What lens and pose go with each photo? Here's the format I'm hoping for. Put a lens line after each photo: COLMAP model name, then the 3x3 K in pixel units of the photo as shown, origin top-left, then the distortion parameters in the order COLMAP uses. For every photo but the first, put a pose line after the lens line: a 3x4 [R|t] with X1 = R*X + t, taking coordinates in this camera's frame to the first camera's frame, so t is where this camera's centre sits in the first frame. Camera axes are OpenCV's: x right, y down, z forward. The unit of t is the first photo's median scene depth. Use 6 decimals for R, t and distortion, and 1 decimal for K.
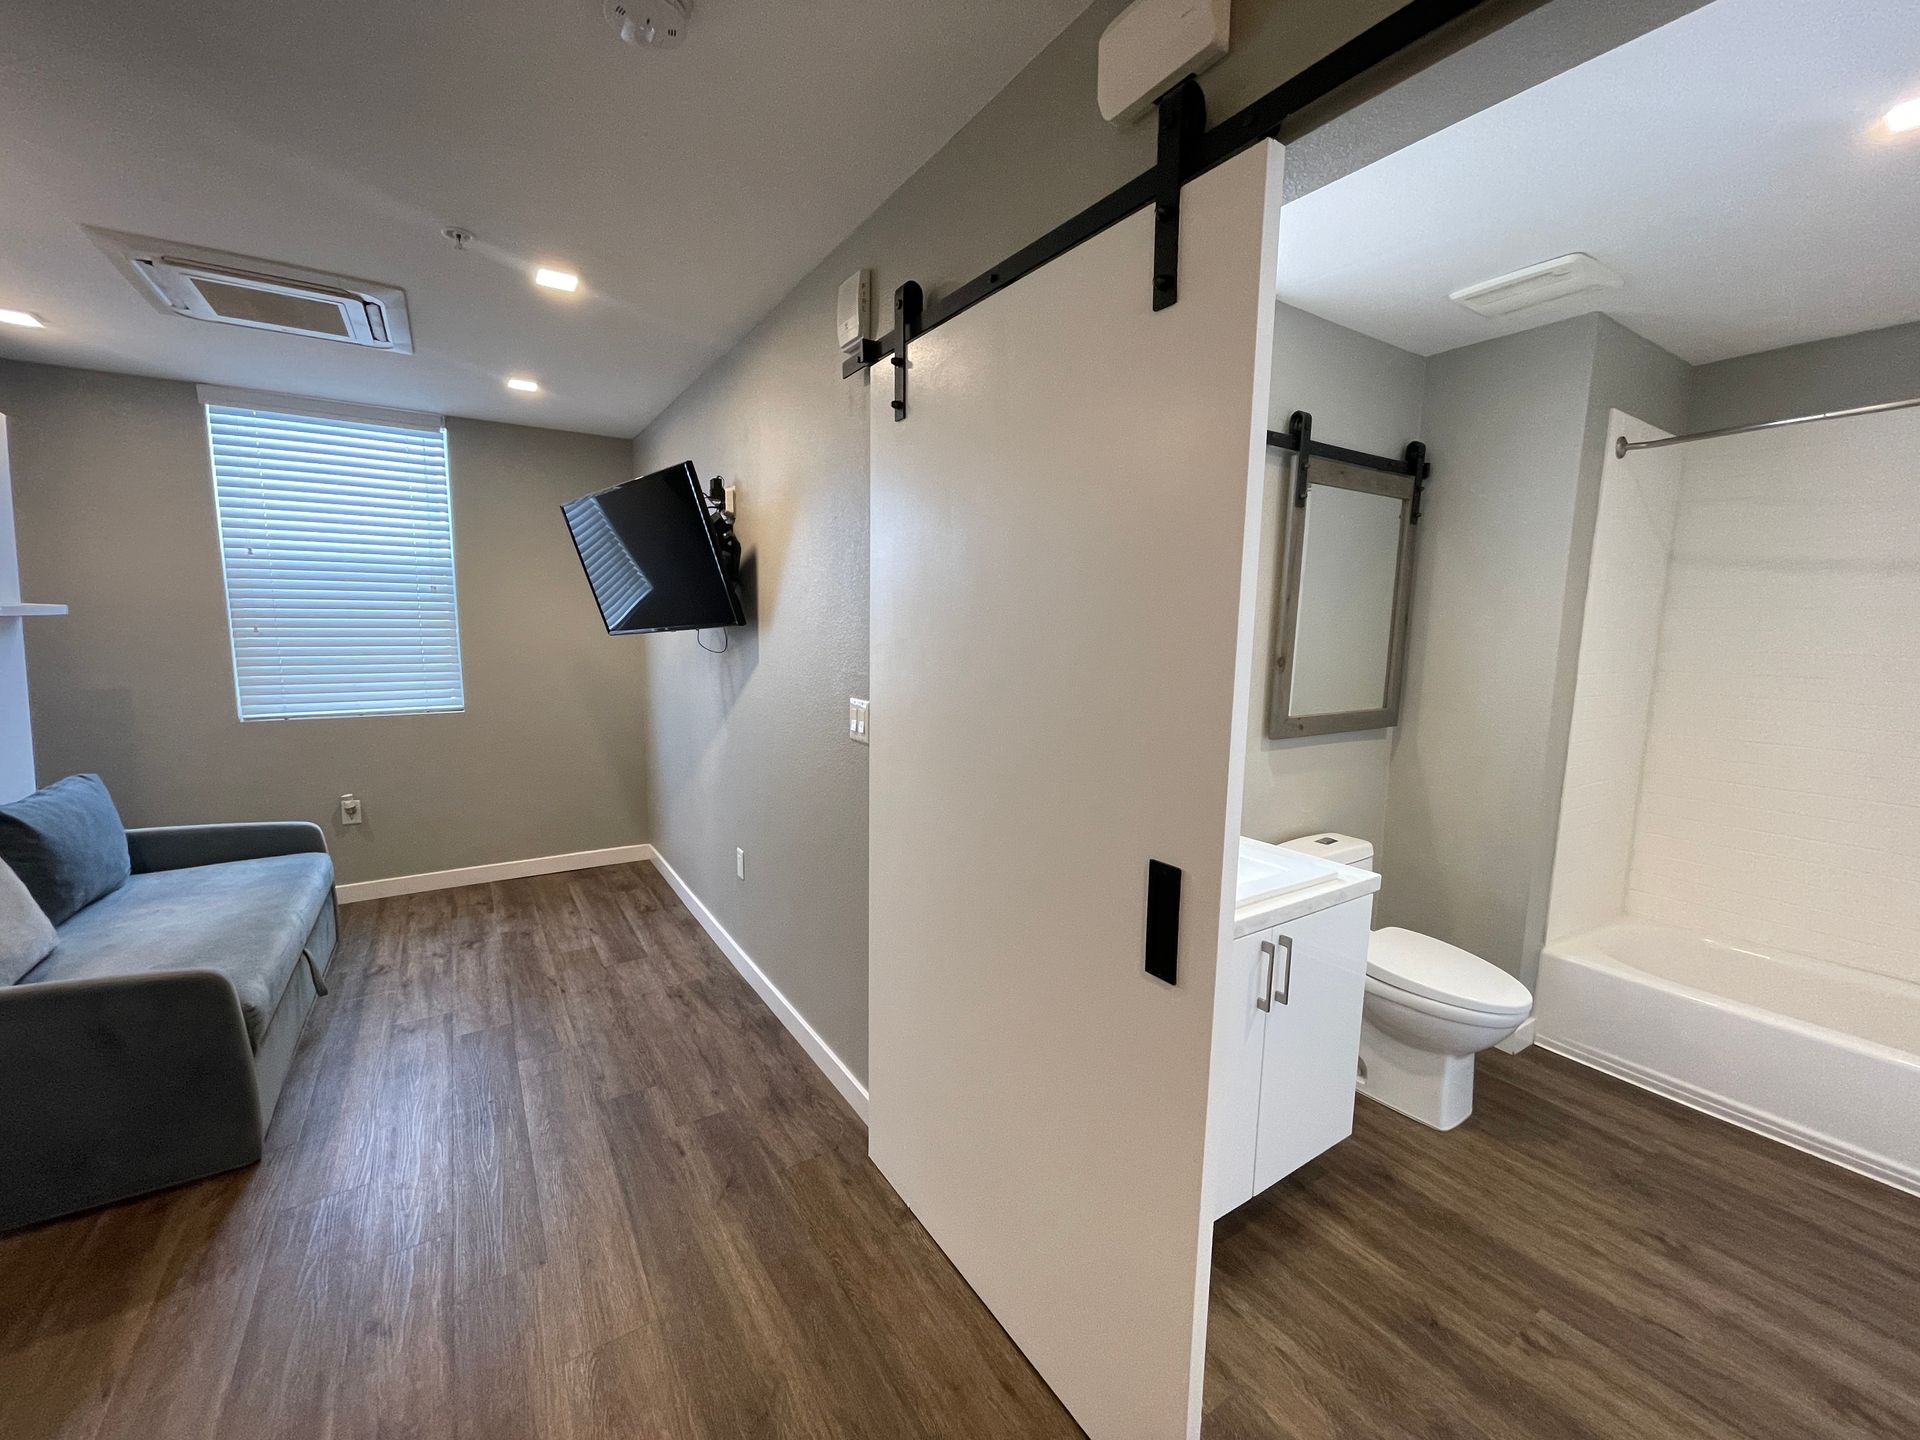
lens RADIAL K [[773.7, 0, 962.0], [0, 773.7, 726.7], [0, 0, 1]] dist [-0.002643, 0.001862]
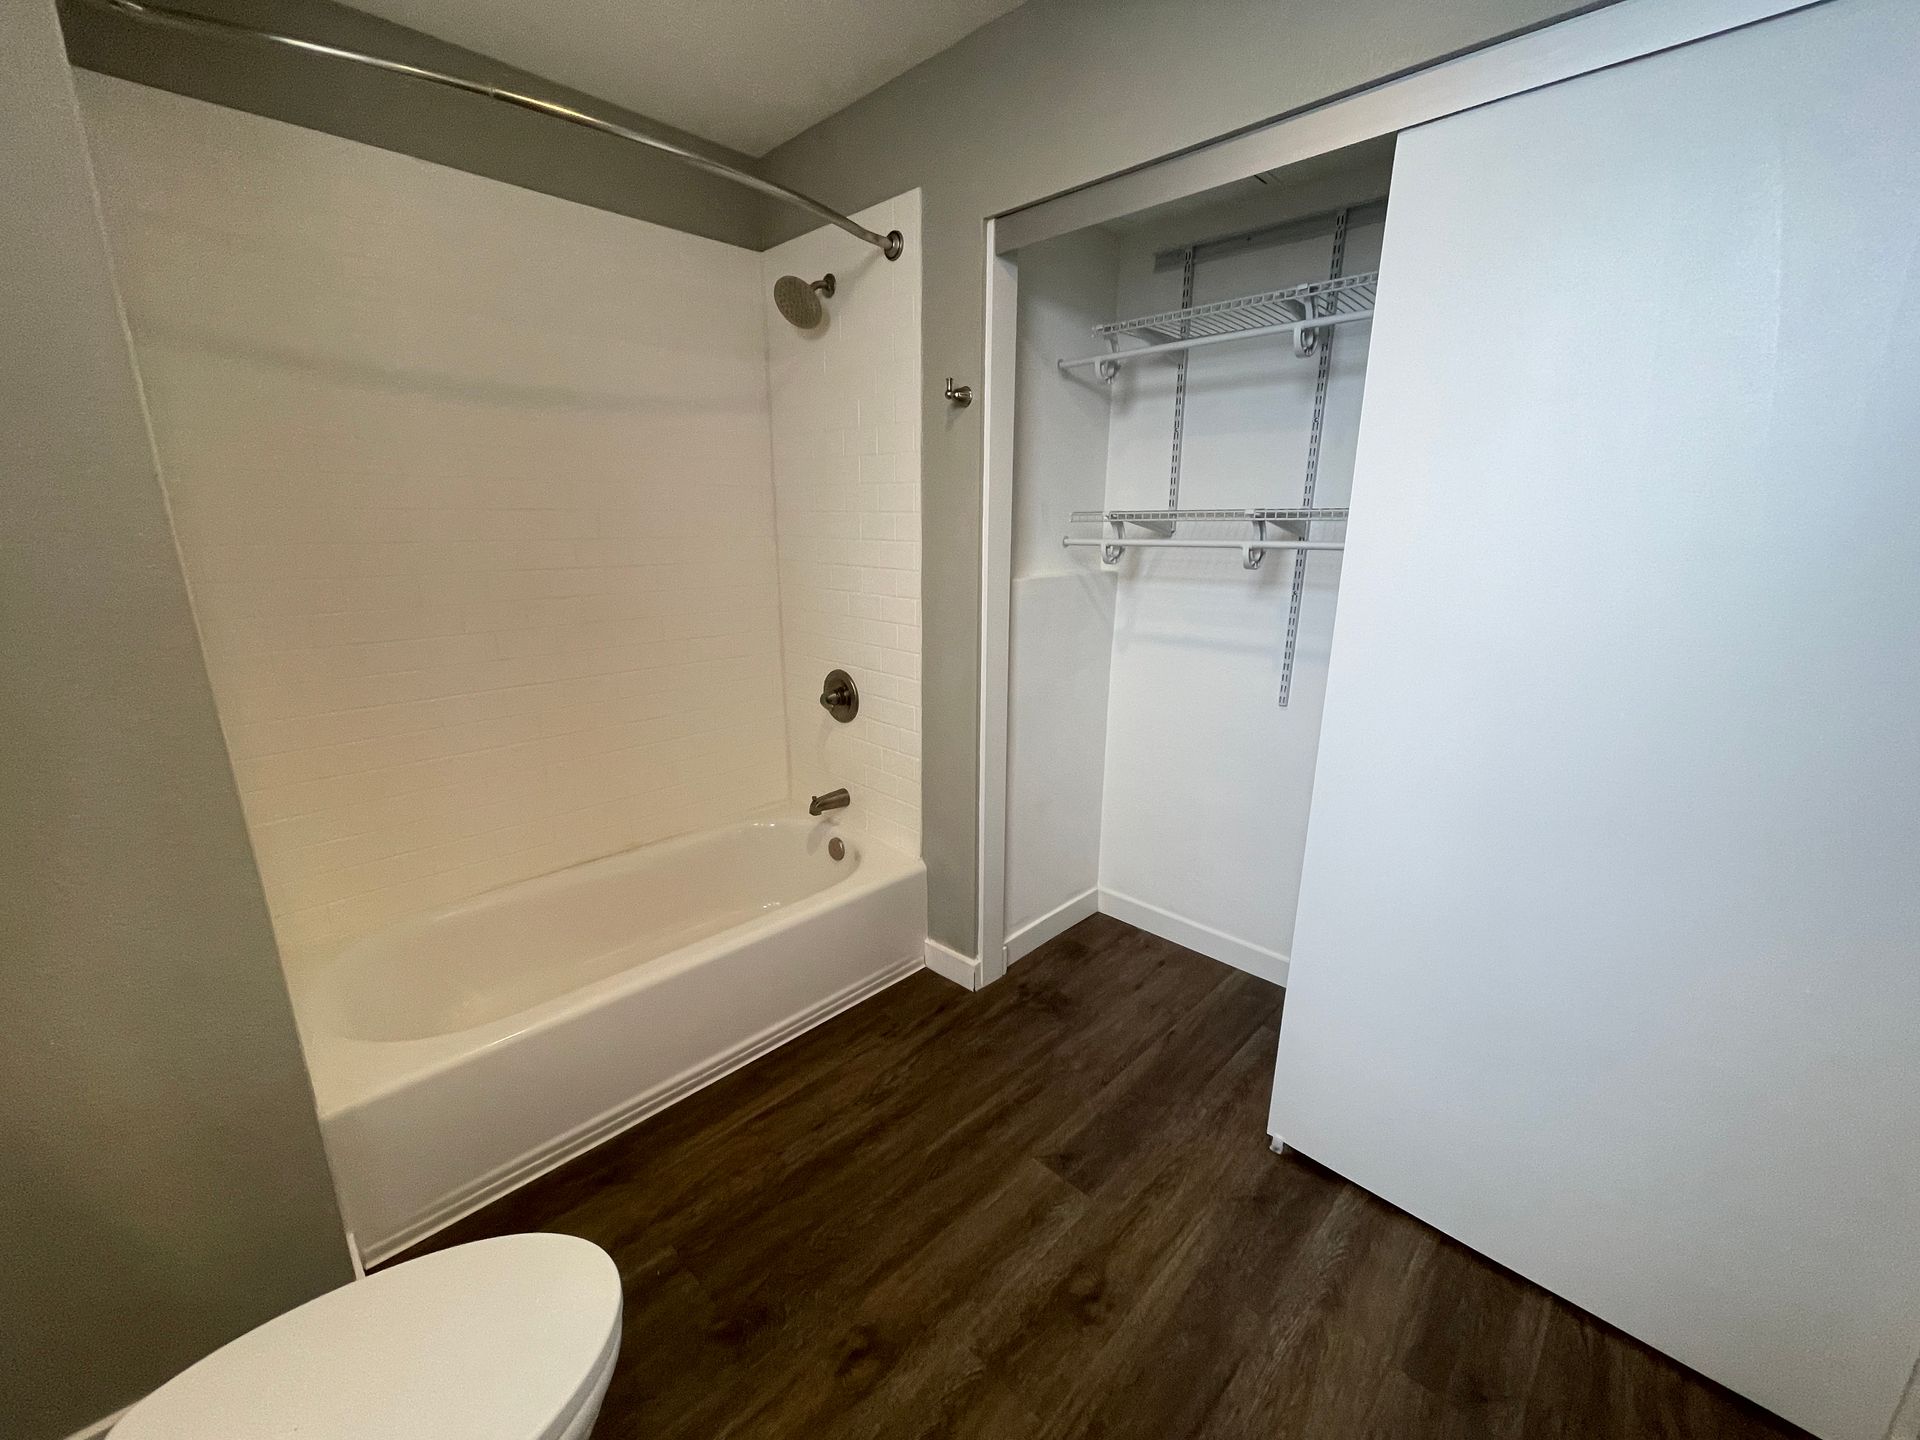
lens RADIAL K [[773.7, 0, 960.7], [0, 773.7, 726.1], [0, 0, 1]] dist [-0.002643, 0.001862]
pose [[-0.210098, -0.275528, 0.938053, 0.278462], [0.123635, 0.944278, 0.305047, -0.057174], [-0.969831, 0.180066, -0.164326, 0.668481]]
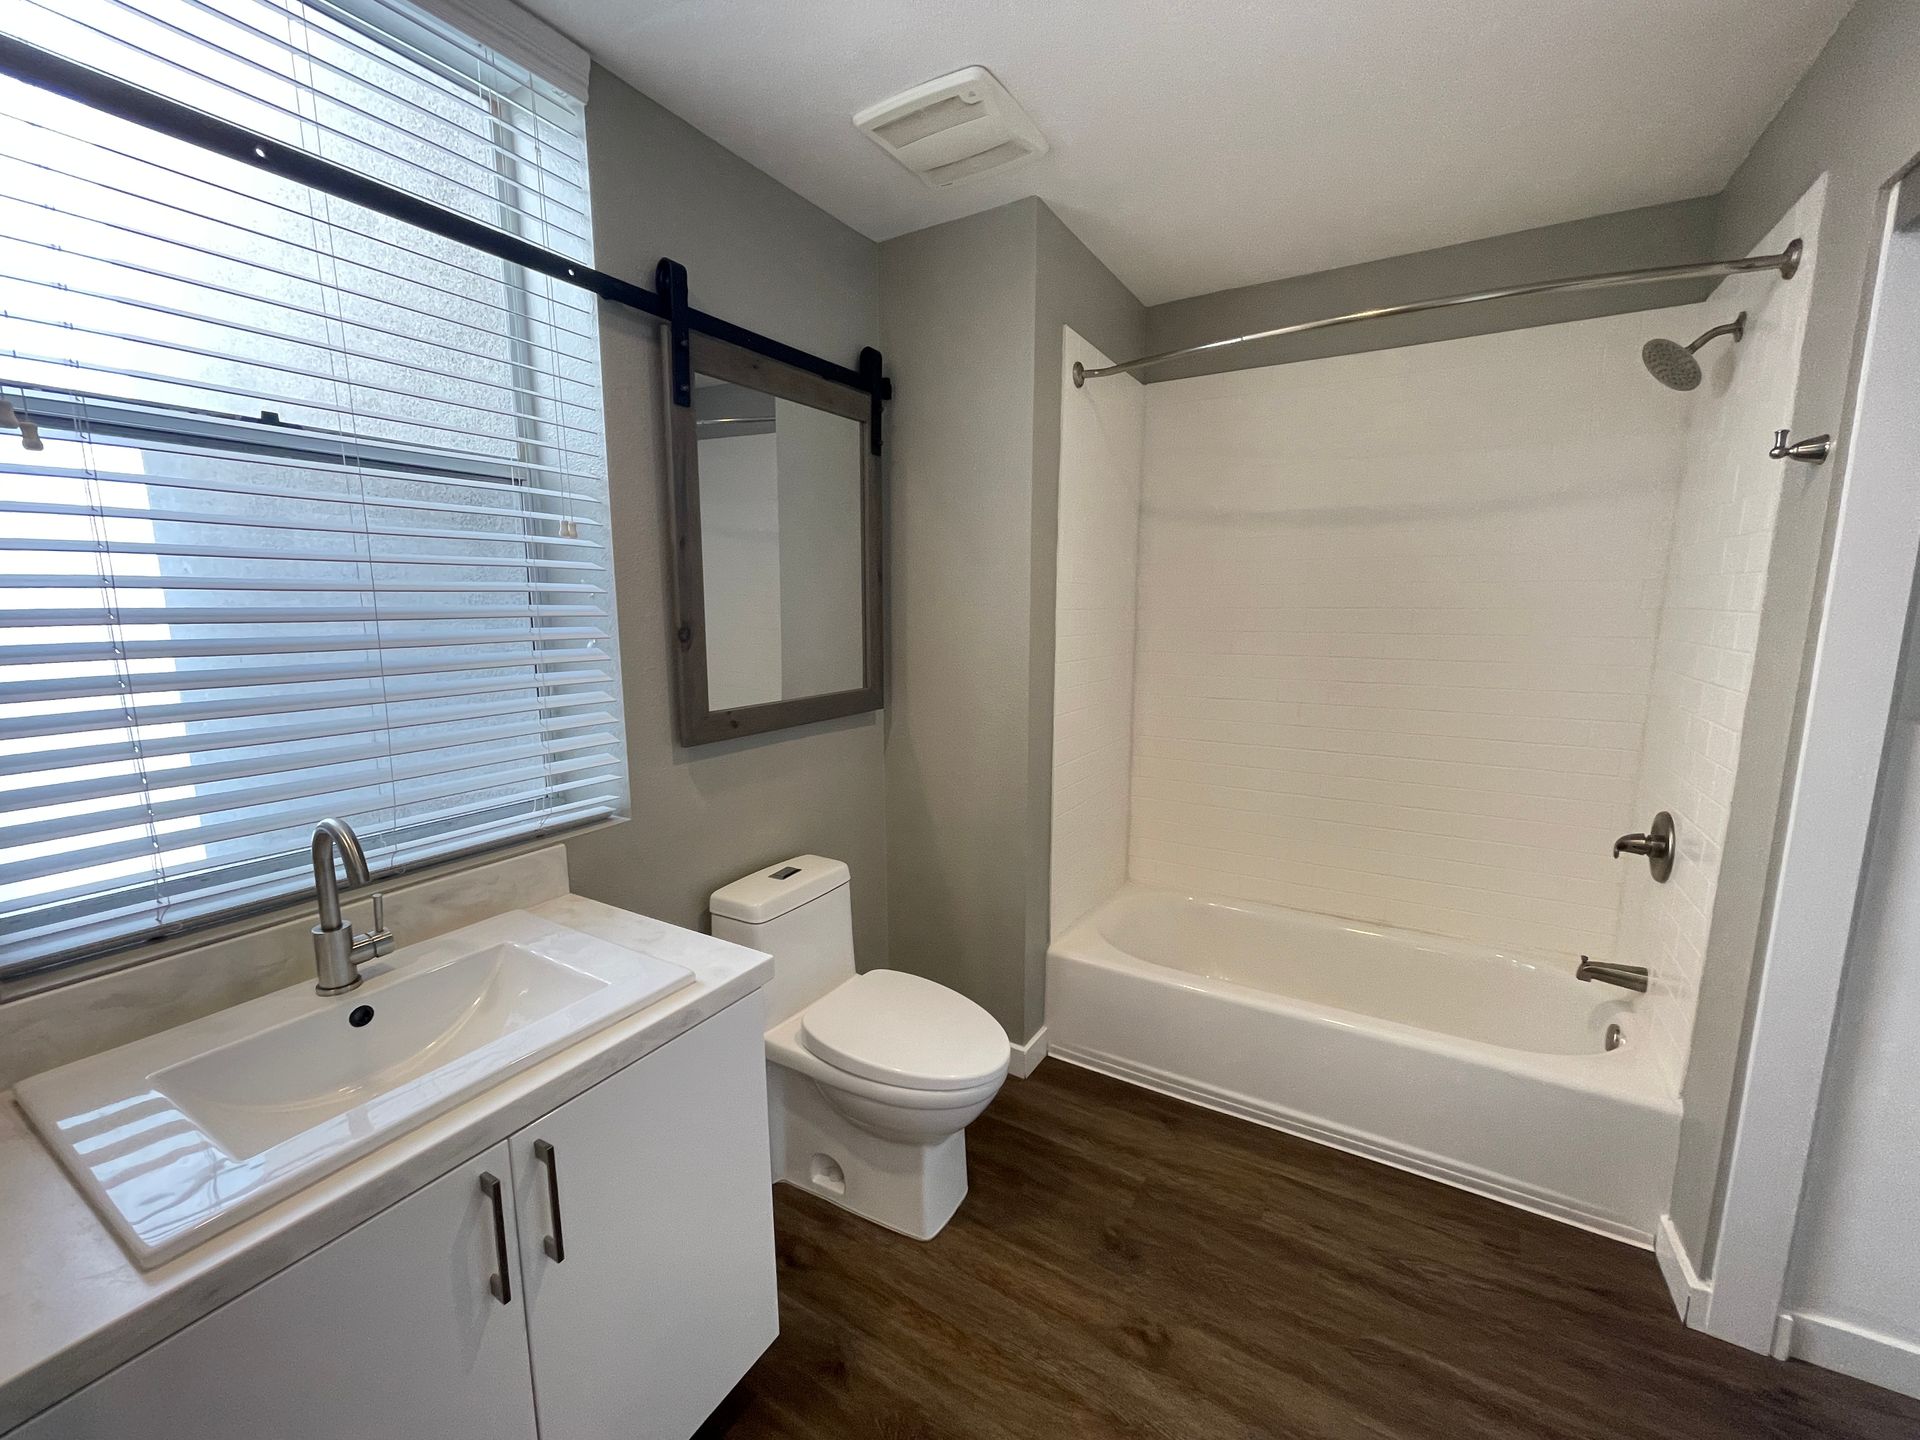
lens RADIAL K [[773.7, 0, 955.2], [0, 773.7, 728.8], [0, 0, 1]] dist [-0.002643, 0.001862]
pose [[0.899290, -0.090225, 0.427946, 0.321035], [0.076977, 0.995867, 0.048200, -0.013960], [-0.430526, -0.010403, 0.902518, 0.267695]]
